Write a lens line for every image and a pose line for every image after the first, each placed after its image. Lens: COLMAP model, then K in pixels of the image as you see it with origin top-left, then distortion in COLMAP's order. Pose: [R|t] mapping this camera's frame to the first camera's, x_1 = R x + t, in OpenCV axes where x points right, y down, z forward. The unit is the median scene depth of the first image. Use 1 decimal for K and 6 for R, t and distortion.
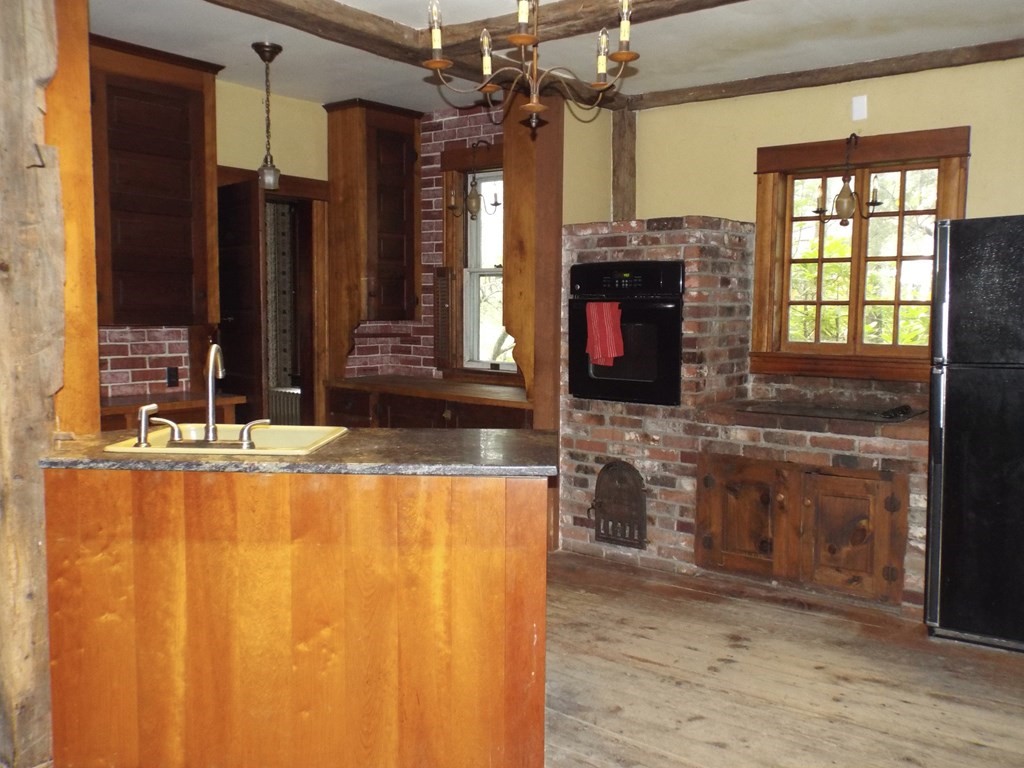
lens RADIAL K [[883.5, 0, 514.0], [0, 883.5, 379.4], [0, 0, 1]] dist [0.016877, -0.003254]
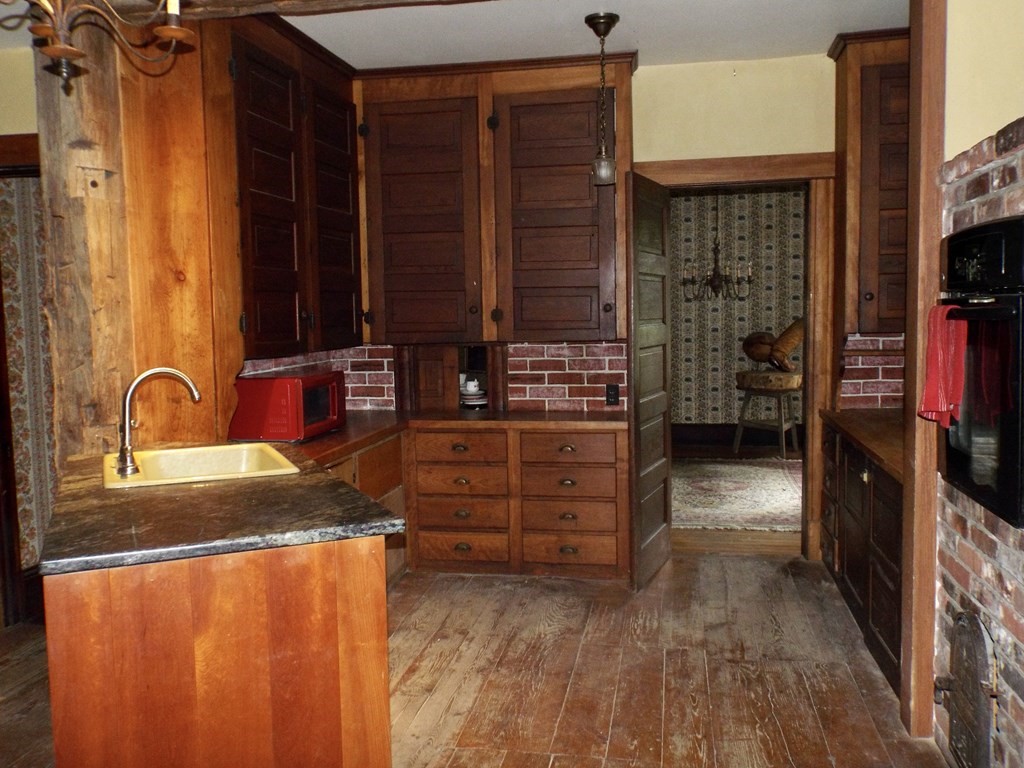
lens RADIAL K [[883.5, 0, 513.3], [0, 883.5, 389.6], [0, 0, 1]] dist [0.016877, -0.003254]
pose [[0.477924, 0.055559, -0.876642, 0.397335], [-0.050789, 0.998076, 0.035566, -0.037097], [0.876932, 0.027526, 0.479826, 0.459170]]
